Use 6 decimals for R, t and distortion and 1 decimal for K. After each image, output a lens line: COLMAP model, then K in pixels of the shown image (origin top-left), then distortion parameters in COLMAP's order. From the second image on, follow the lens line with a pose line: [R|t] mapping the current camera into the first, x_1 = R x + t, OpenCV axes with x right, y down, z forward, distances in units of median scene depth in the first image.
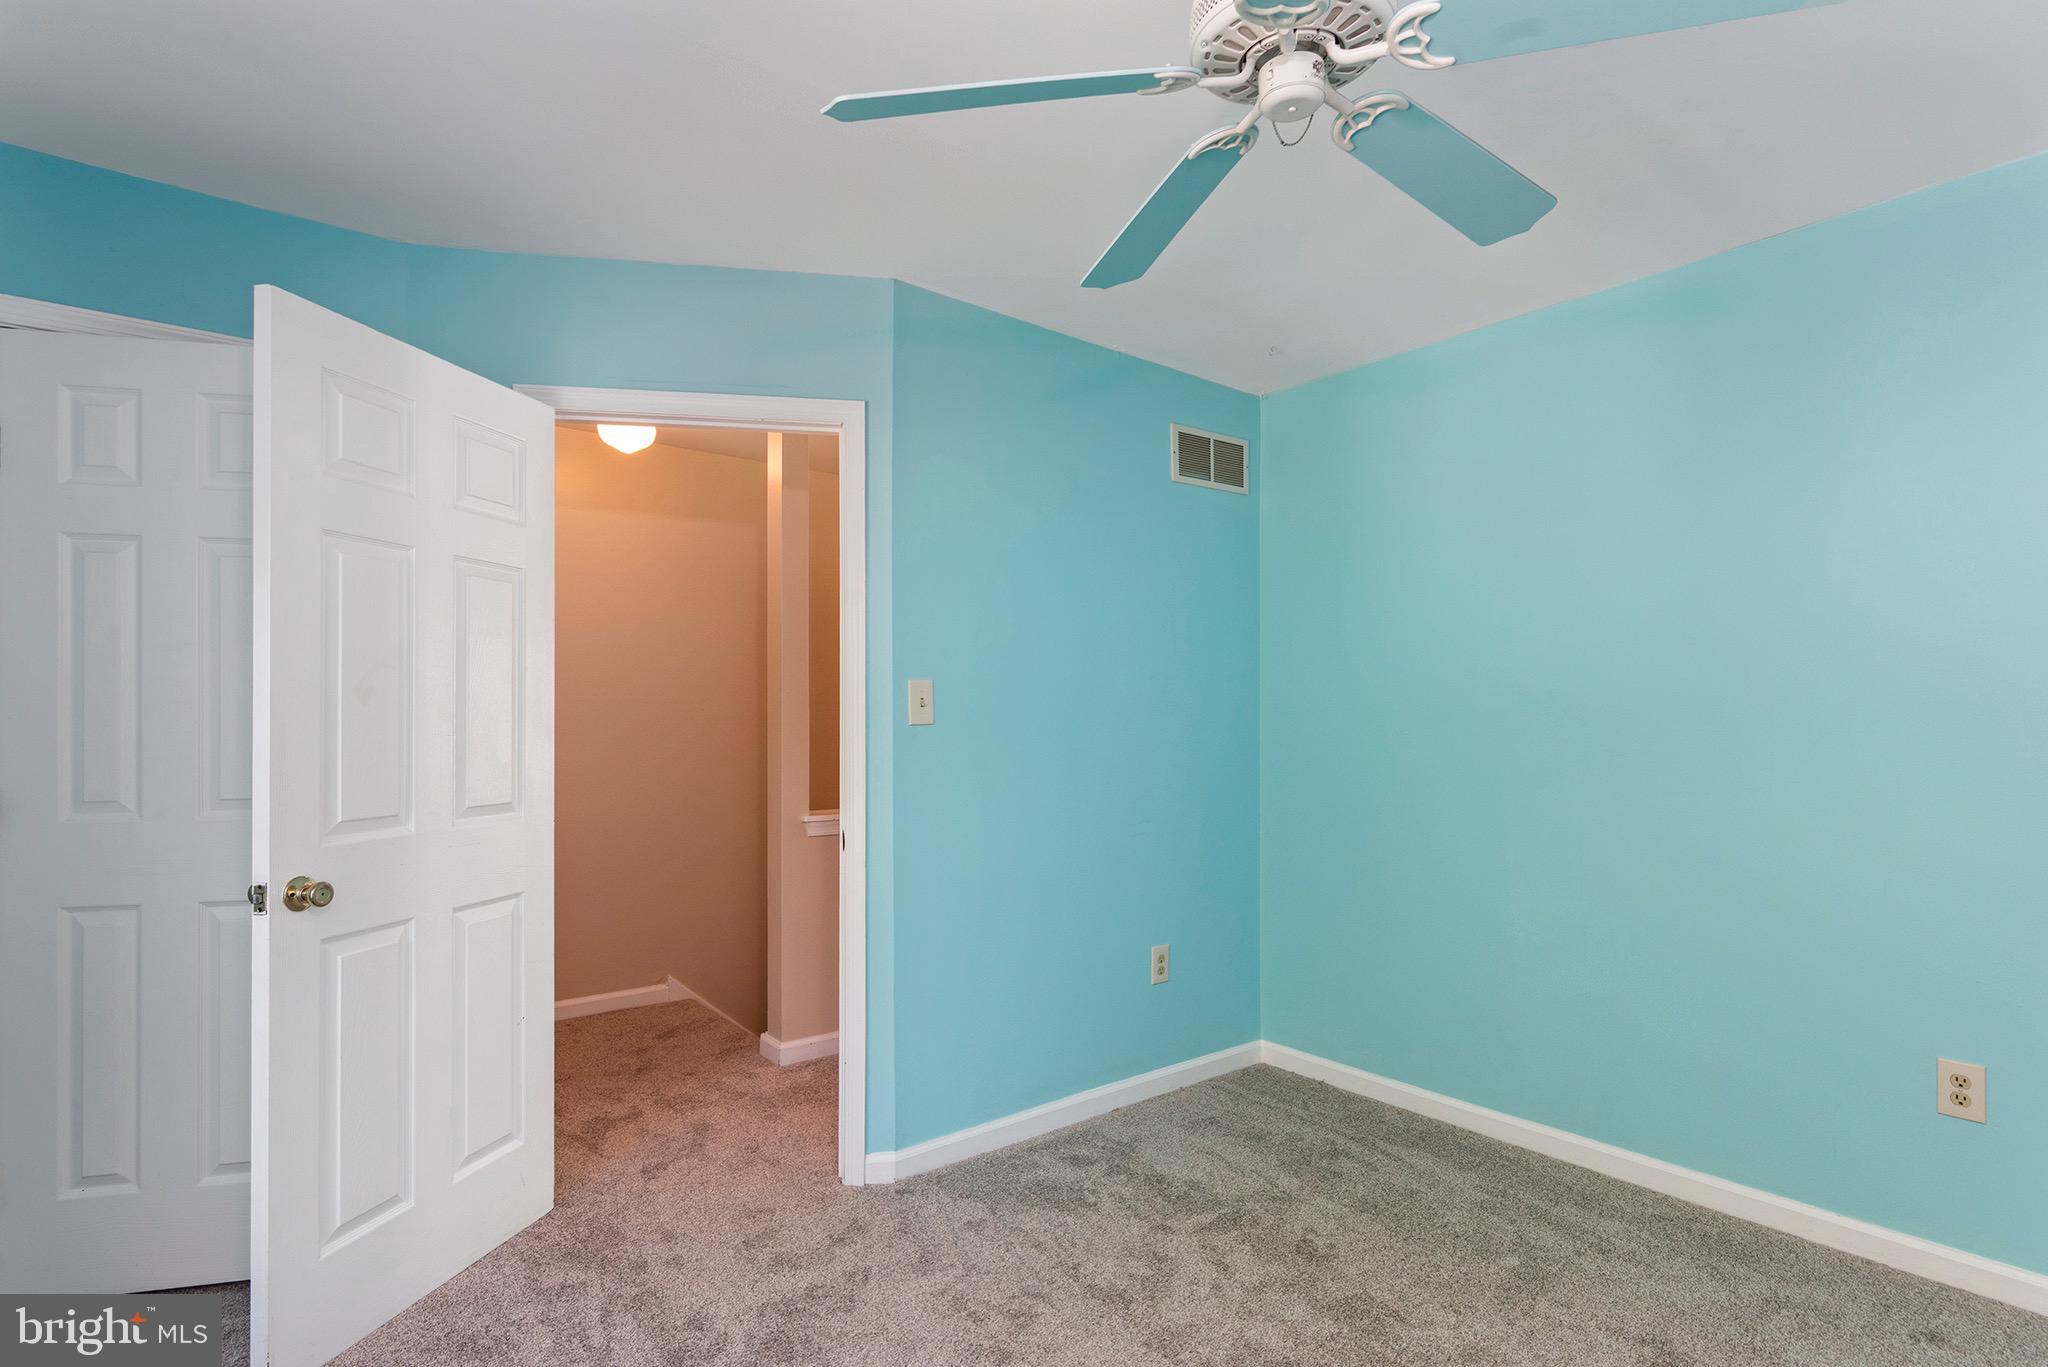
lens RADIAL K [[992.7, 0, 1023.9], [0, 992.7, 718.9], [0, 0, 1]] dist [0.001624, 0.000149]
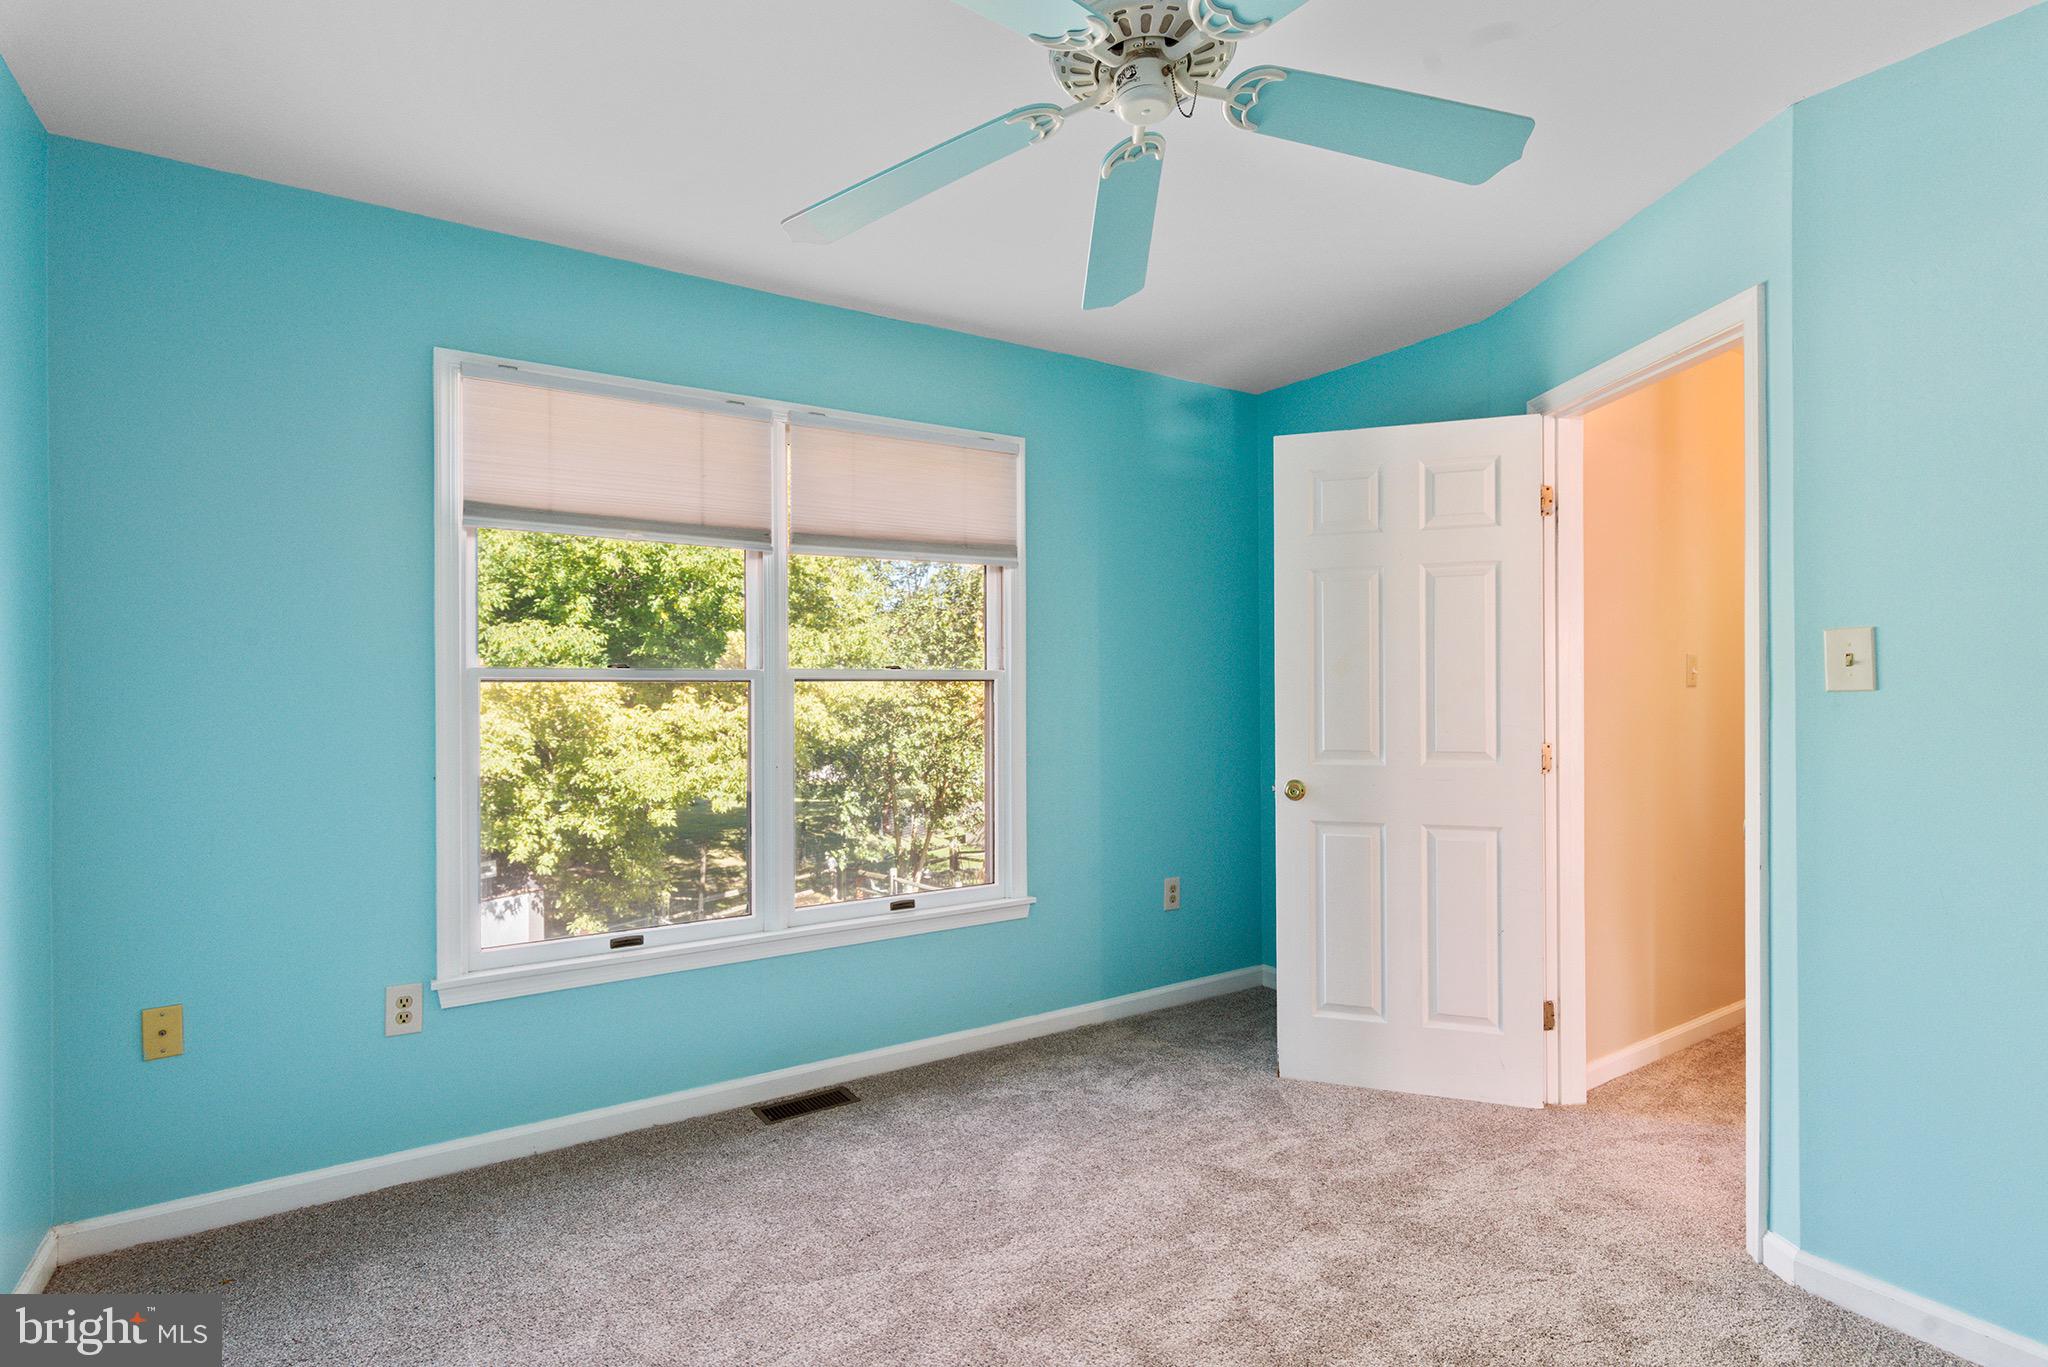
lens RADIAL K [[988.9, 0, 999.7], [0, 988.9, 680.7], [0, 0, 1]] dist [0.003319, 0.000205]
pose [[-0.101223, -0.005783, -0.994847, 0.816581], [0.008930, 0.999938, -0.006721, -0.002463], [0.994824, -0.009564, -0.101165, 0.552132]]
